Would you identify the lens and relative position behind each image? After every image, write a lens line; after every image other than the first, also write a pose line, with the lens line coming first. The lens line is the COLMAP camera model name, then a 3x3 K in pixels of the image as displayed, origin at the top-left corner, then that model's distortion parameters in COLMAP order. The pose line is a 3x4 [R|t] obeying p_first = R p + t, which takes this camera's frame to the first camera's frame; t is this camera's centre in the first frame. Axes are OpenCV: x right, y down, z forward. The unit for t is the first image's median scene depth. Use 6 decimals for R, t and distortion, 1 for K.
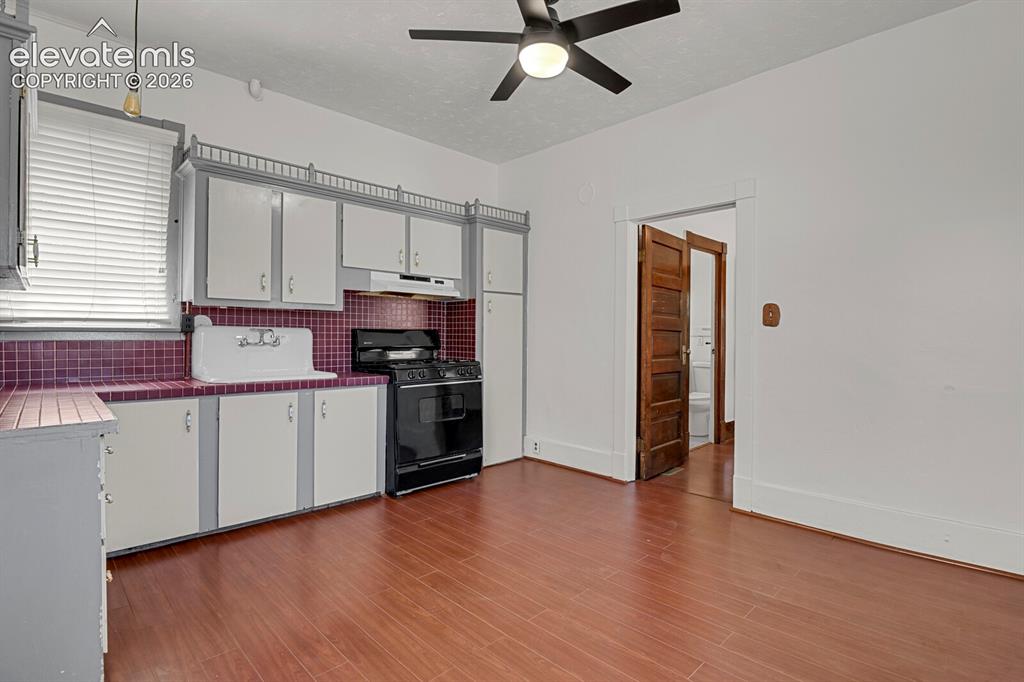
lens RADIAL K [[500.6, 0, 518.1], [0, 500.6, 337.5], [0, 0, 1]] dist [-0.019297, -0.006895]
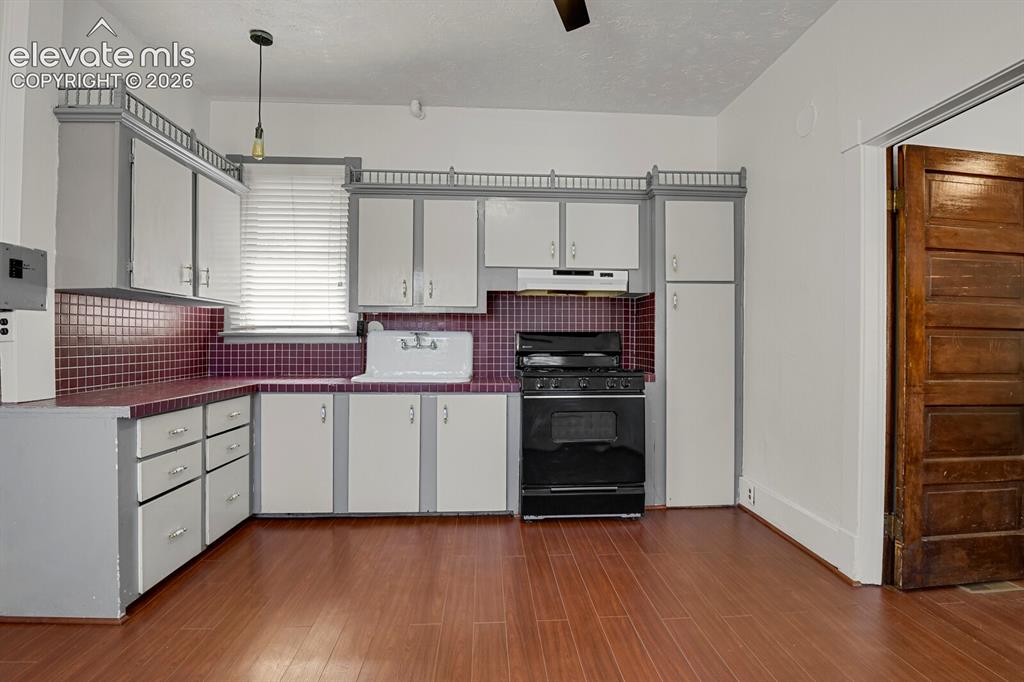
lens RADIAL K [[500.6, 0, 518.1], [0, 500.6, 337.5], [0, 0, 1]] dist [-0.019297, -0.006895]
pose [[0.753258, -0.005343, -0.657704, 0.297453], [-0.001272, 0.999953, -0.009581, 0.002441], [0.657724, 0.008054, 0.753216, 0.290058]]
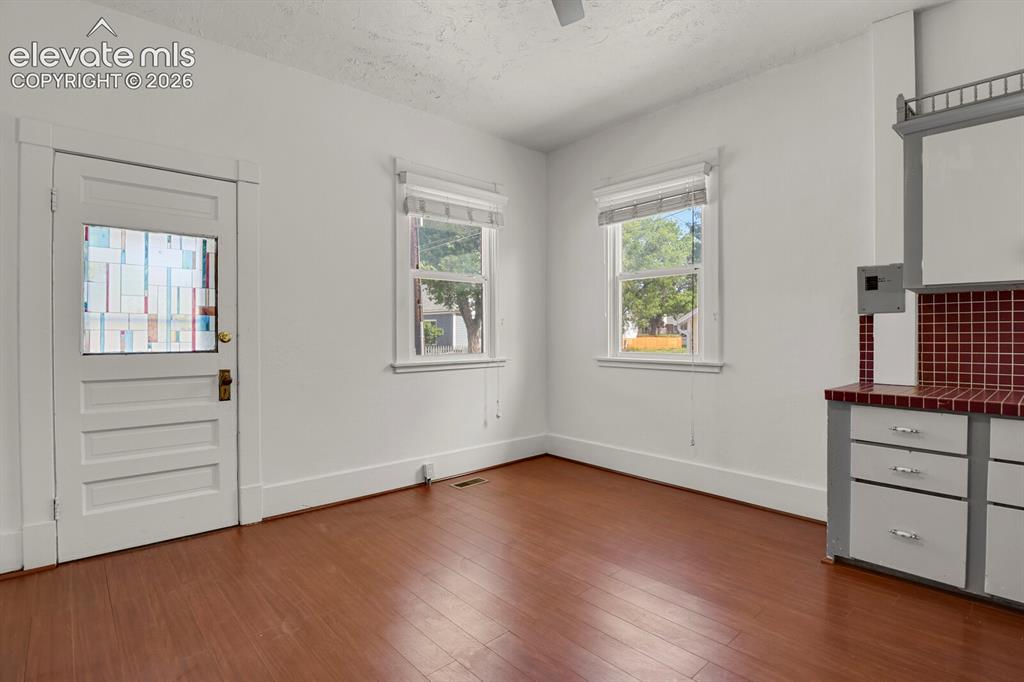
lens RADIAL K [[500.6, 0, 518.1], [0, 500.6, 337.5], [0, 0, 1]] dist [-0.019297, -0.006895]
pose [[-0.999292, -0.003930, 0.037429, 0.033721], [-0.003584, 0.999950, 0.009321, -0.002372], [-0.037464, 0.009180, -0.999256, 1.050268]]
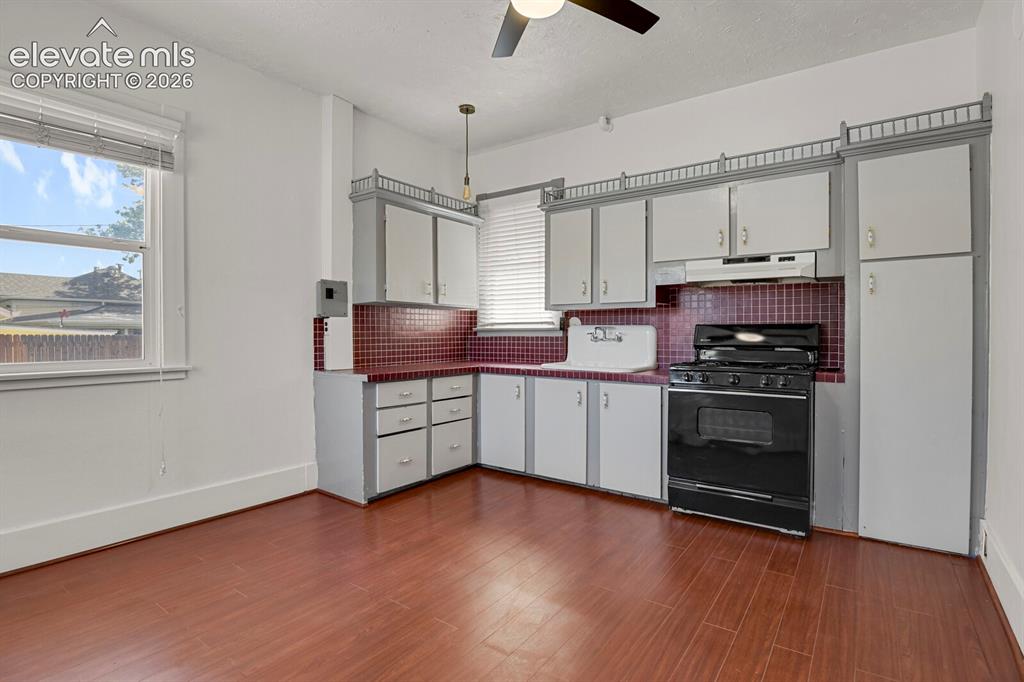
lens RADIAL K [[500.6, 0, 518.1], [0, 500.6, 337.5], [0, 0, 1]] dist [-0.019297, -0.006895]
pose [[0.169879, 0.004603, -0.985454, 0.528381], [-0.000681, 0.999989, 0.004553, 0.002345], [0.985465, -0.000102, 0.169880, 0.514698]]
